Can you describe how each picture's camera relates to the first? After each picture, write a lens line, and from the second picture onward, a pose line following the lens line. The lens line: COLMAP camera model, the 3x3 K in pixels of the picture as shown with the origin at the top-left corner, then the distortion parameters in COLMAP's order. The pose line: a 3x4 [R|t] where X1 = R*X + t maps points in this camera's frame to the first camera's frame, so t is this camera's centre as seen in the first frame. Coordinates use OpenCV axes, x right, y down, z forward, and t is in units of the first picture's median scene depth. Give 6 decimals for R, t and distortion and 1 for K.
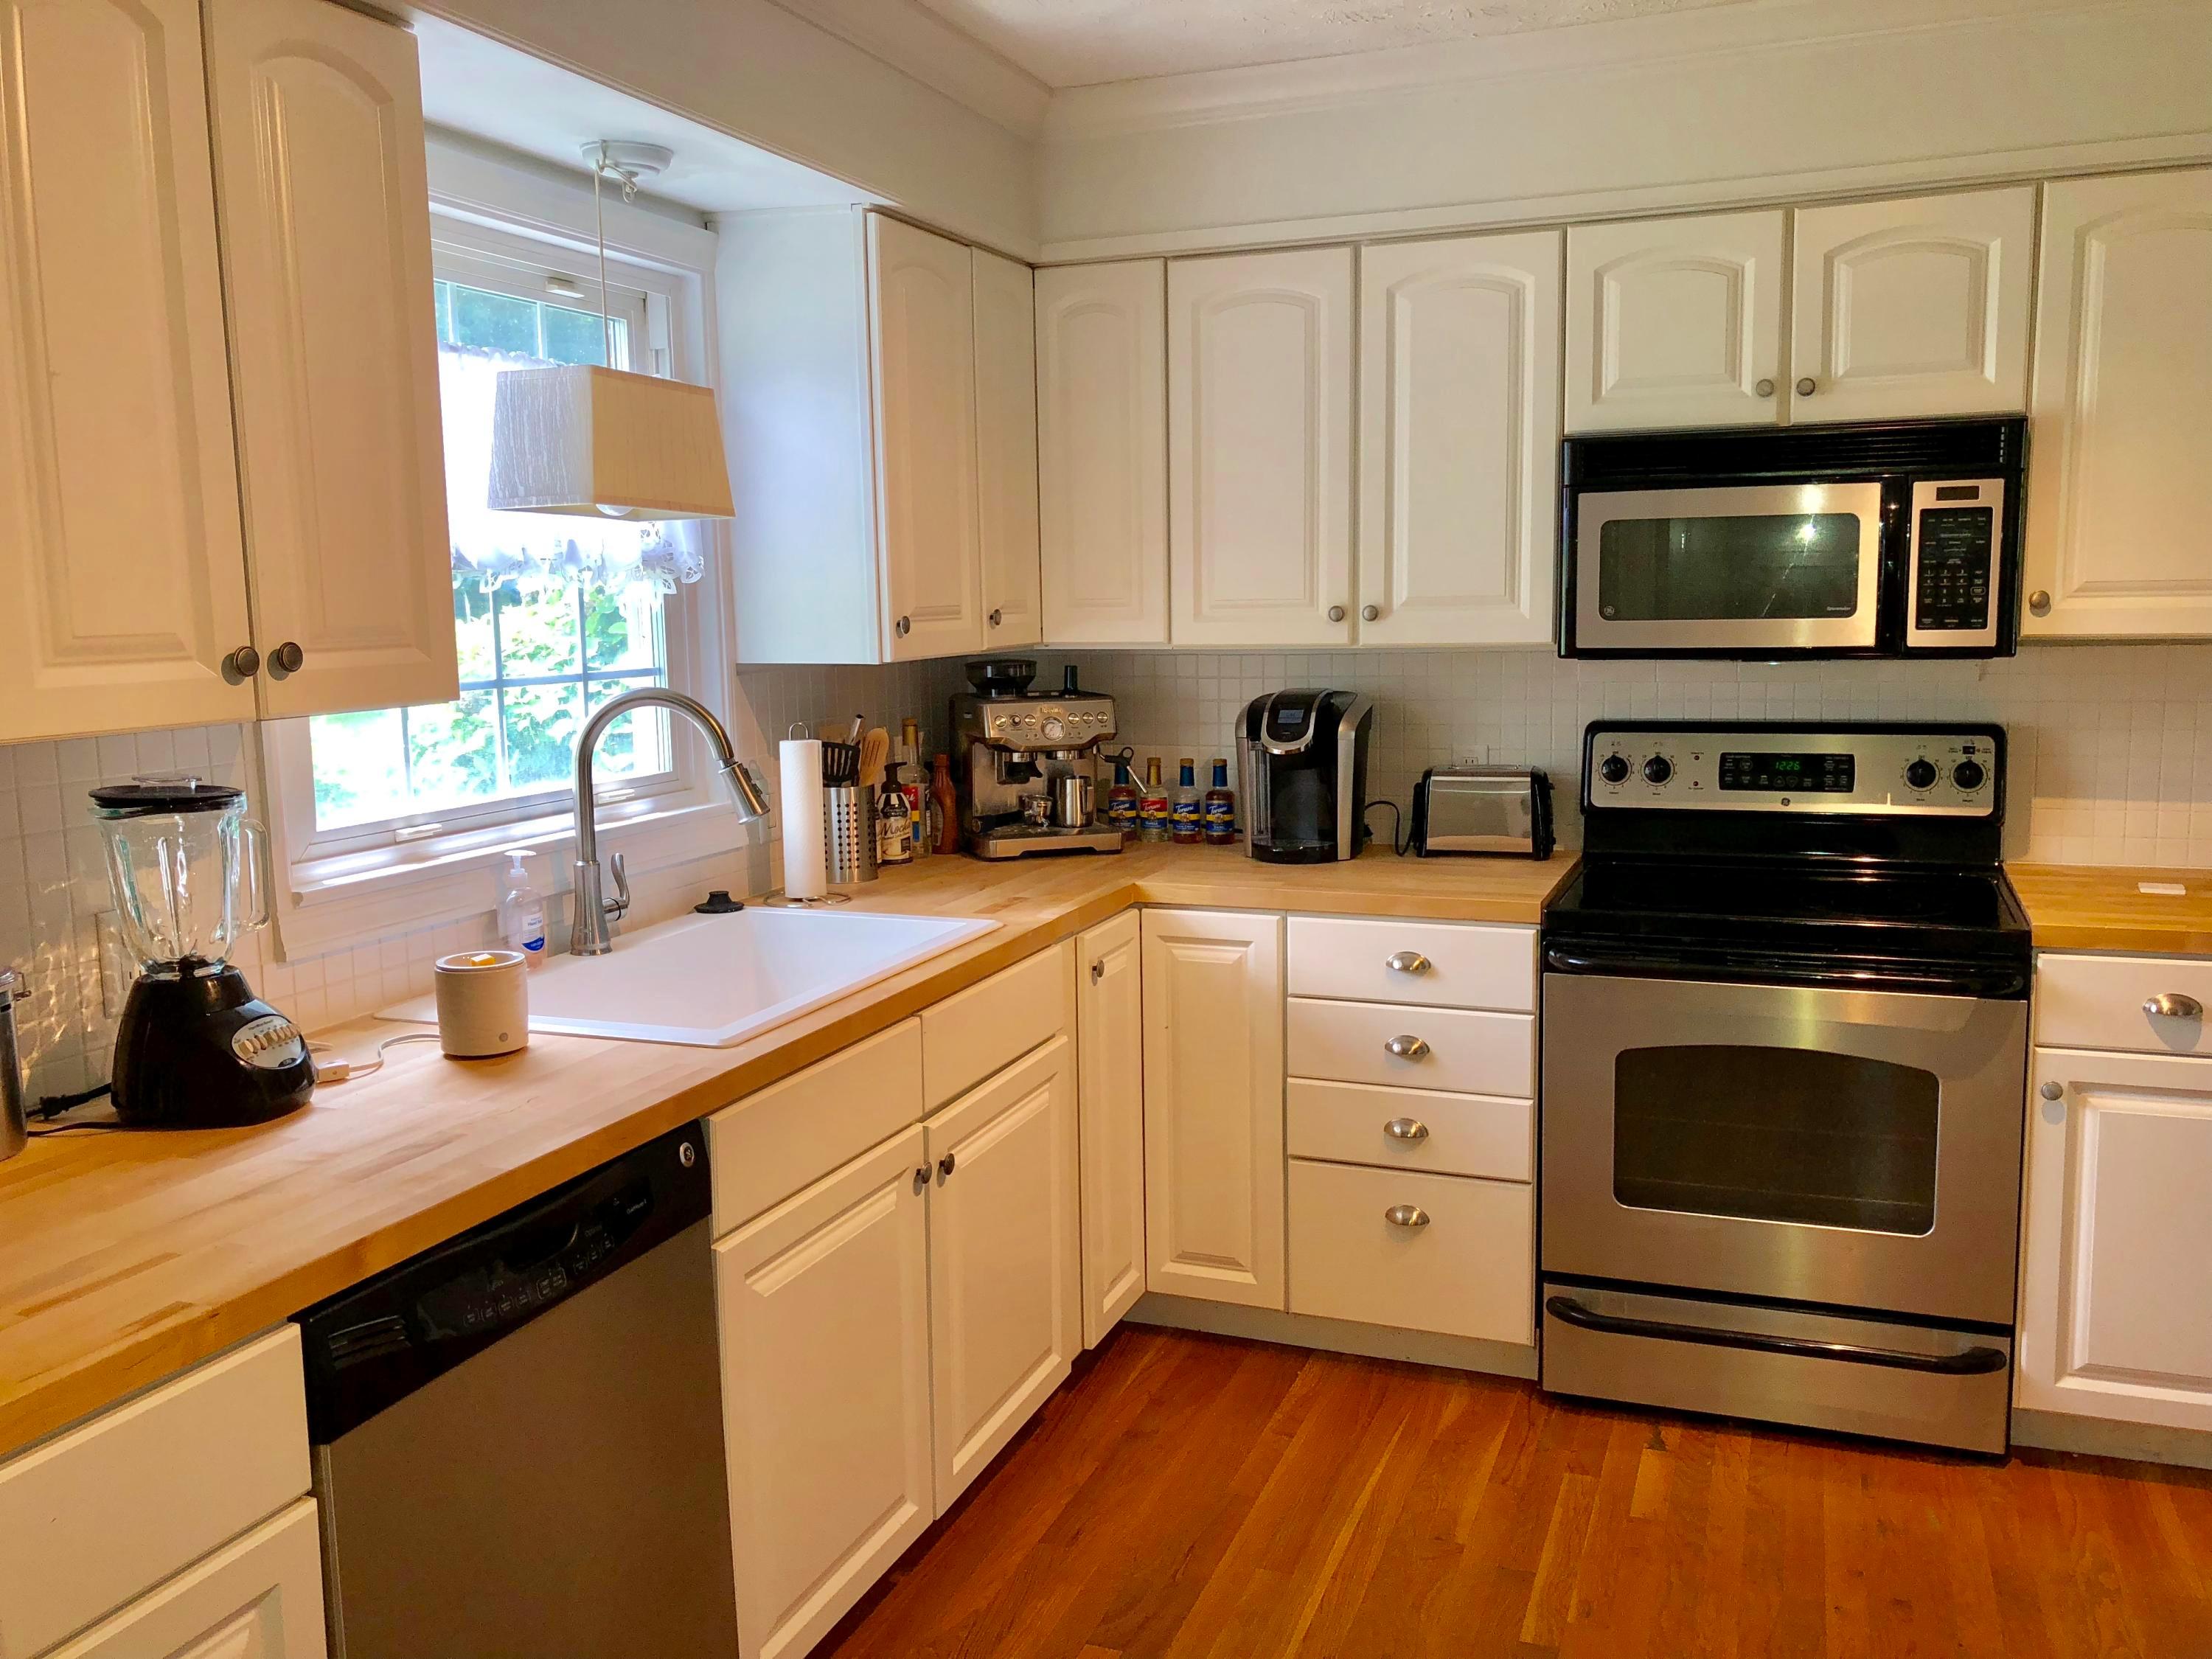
lens RADIAL K [[1792.7, 0, 1111.8], [0, 1792.7, 825.8], [0, 0, 1]] dist [0.017927, -0.028504]
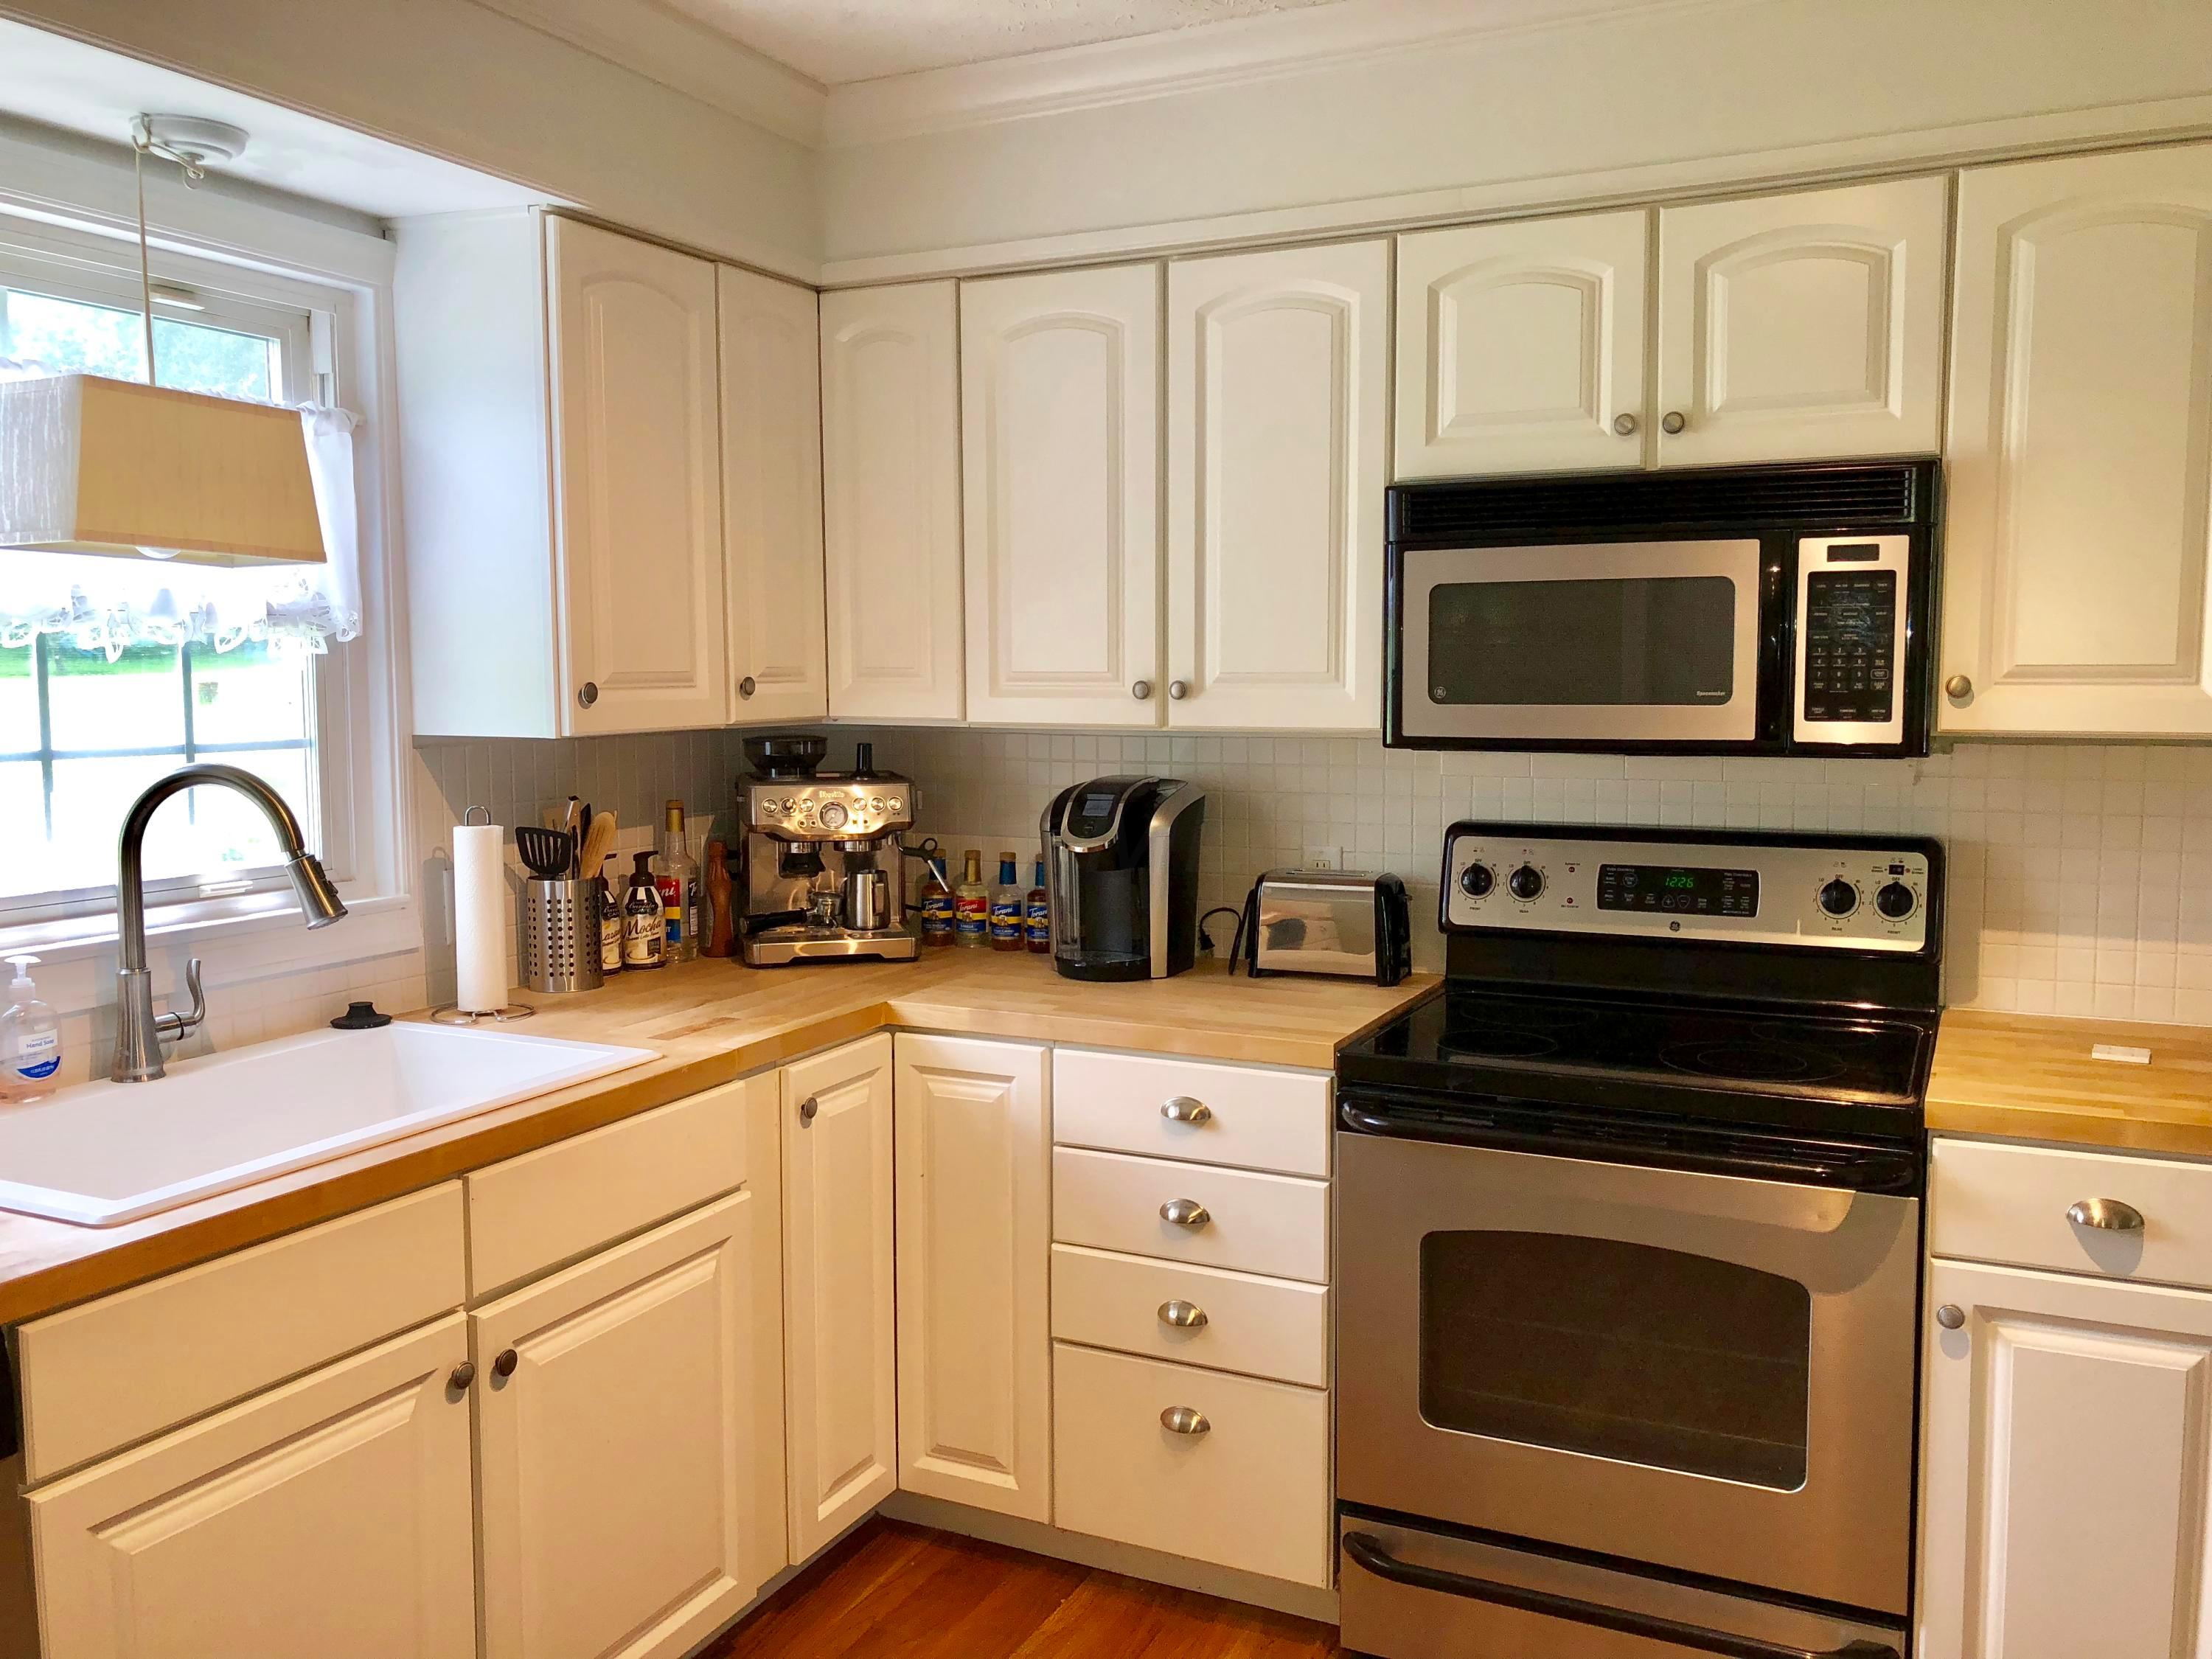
lens RADIAL K [[1792.7, 0, 1106.8], [0, 1792.7, 817.7], [0, 0, 1]] dist [0.017927, -0.028504]
pose [[0.996834, 0.021593, -0.076529, 0.190982], [-0.025010, 0.998720, -0.043972, -0.021722], [0.075482, 0.045747, 0.996097, 0.169151]]
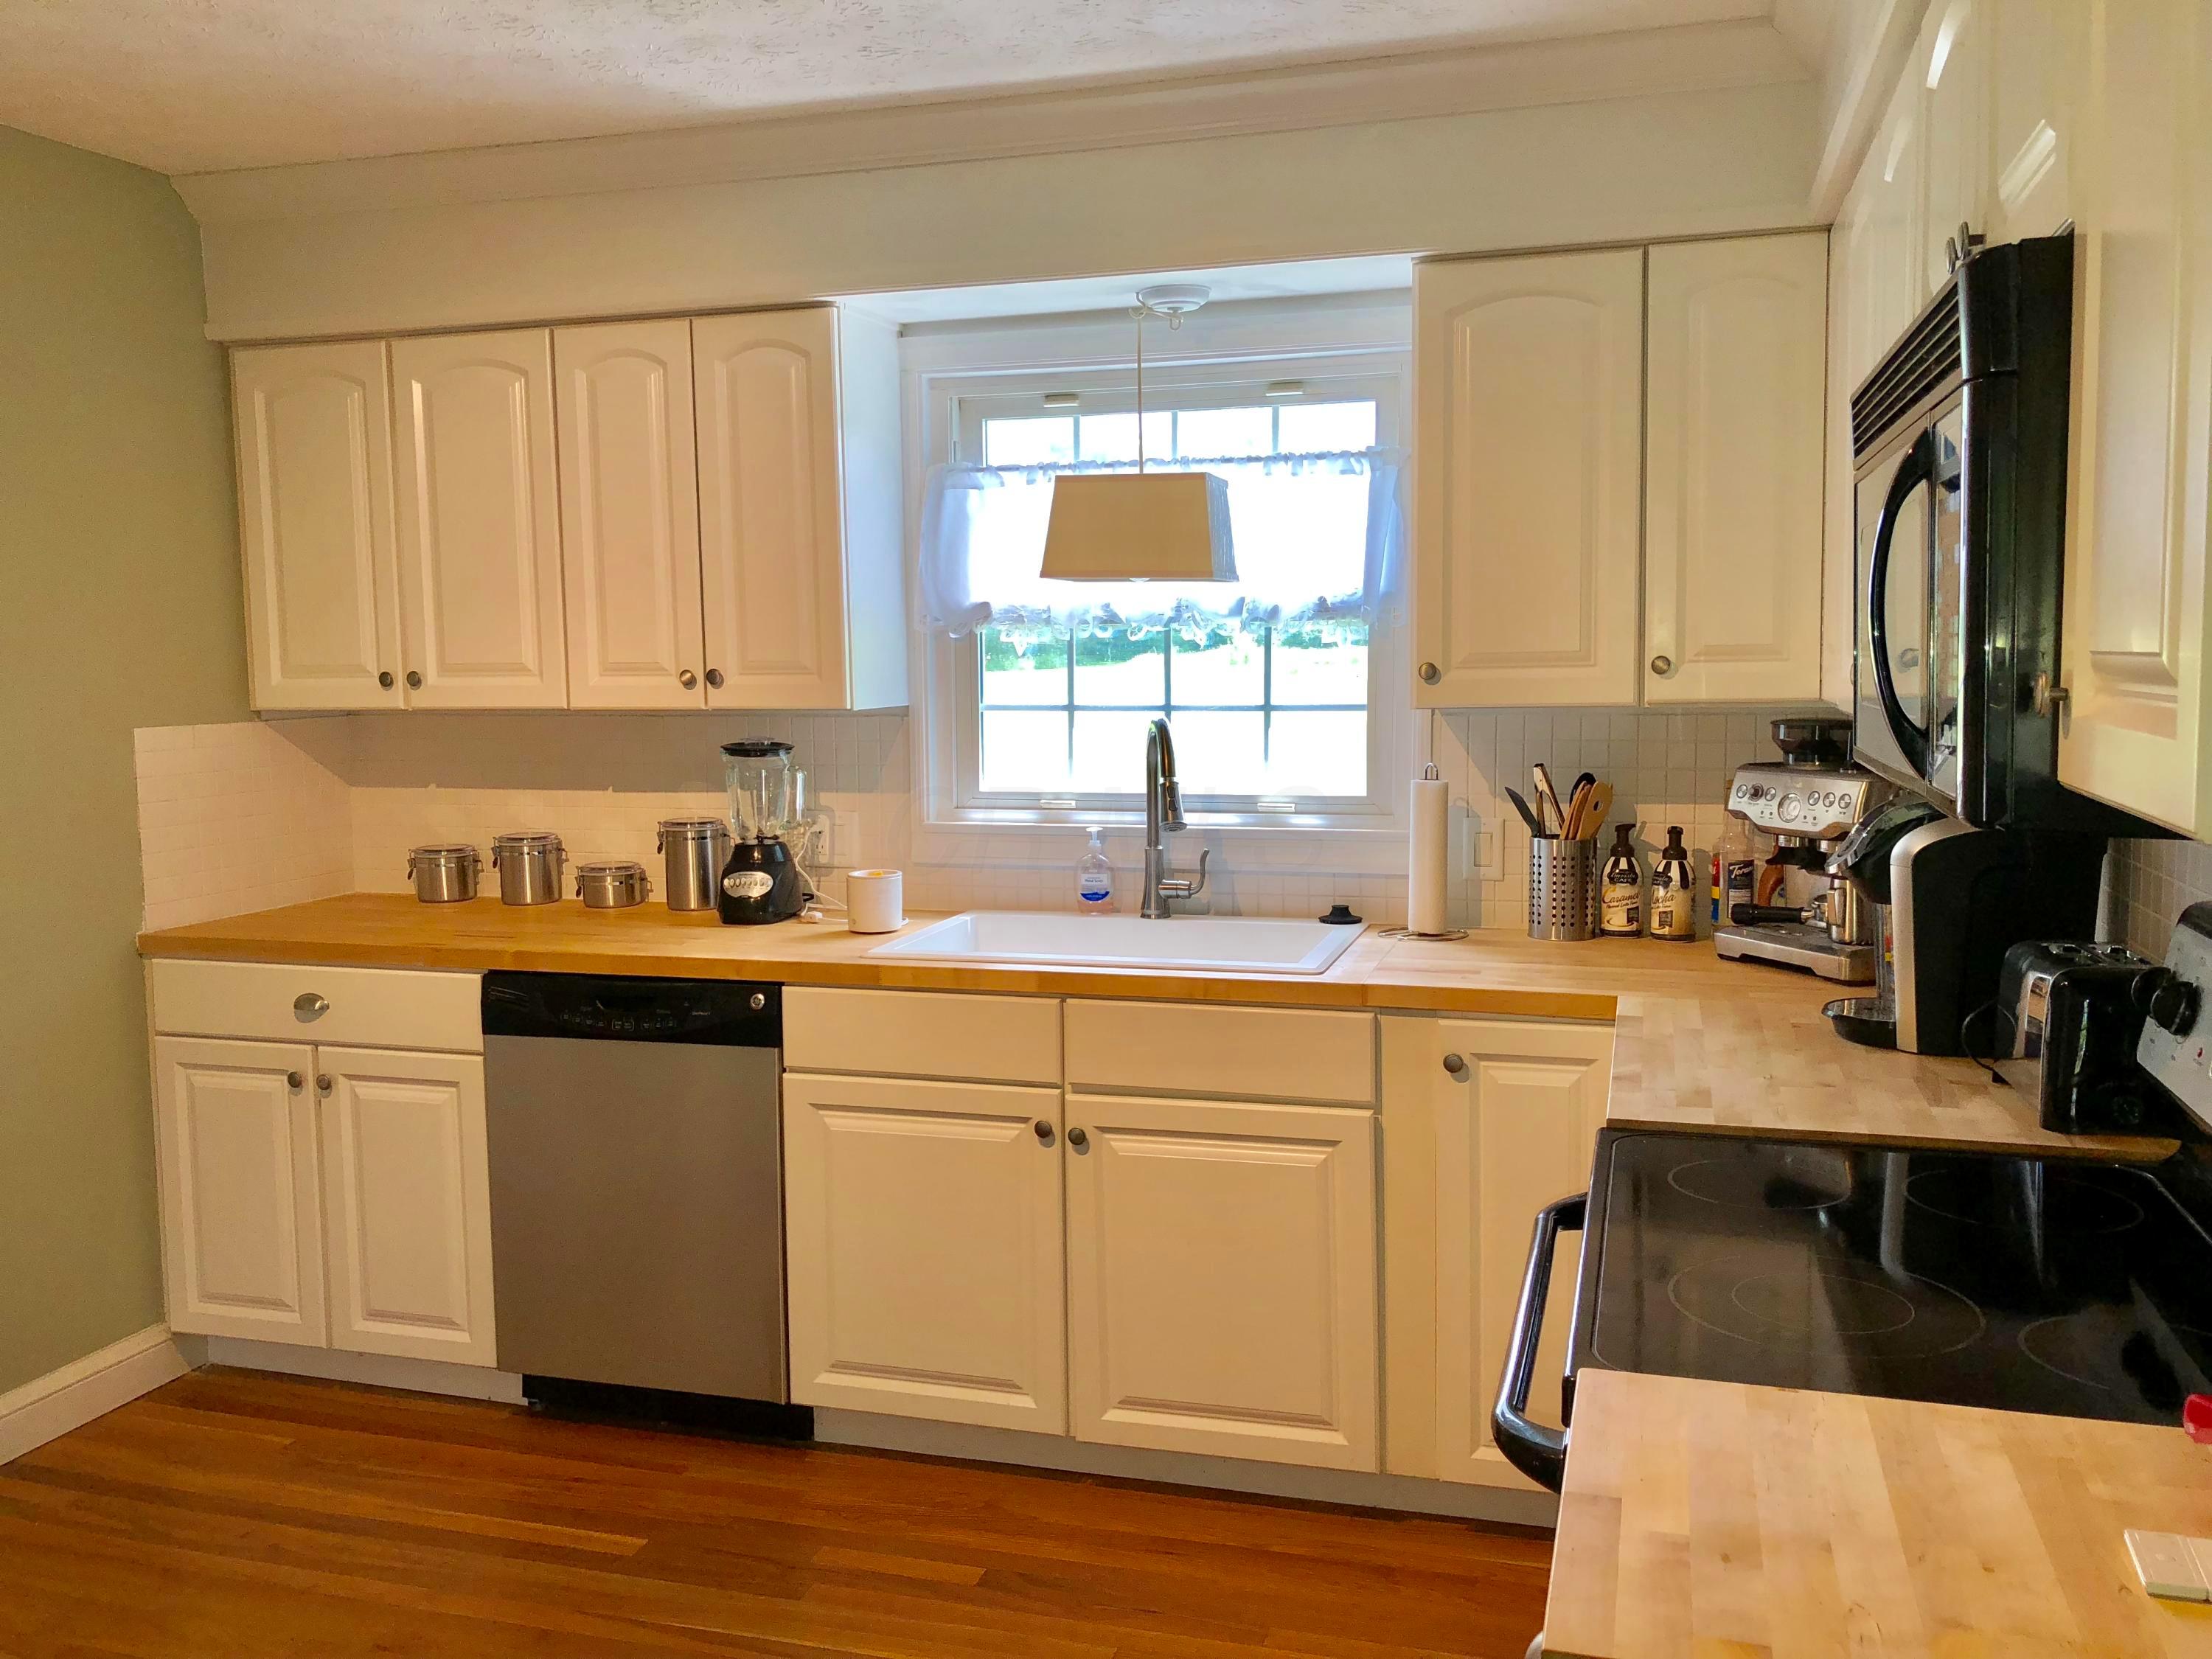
lens RADIAL K [[1792.7, 0, 1116.2], [0, 1792.7, 828.0], [0, 0, 1]] dist [0.017927, -0.028504]
pose [[0.075759, 0.115338, -0.990433, 0.844842], [-0.120623, 0.987053, 0.105717, -0.108779], [0.989803, 0.111460, 0.088691, 0.735978]]
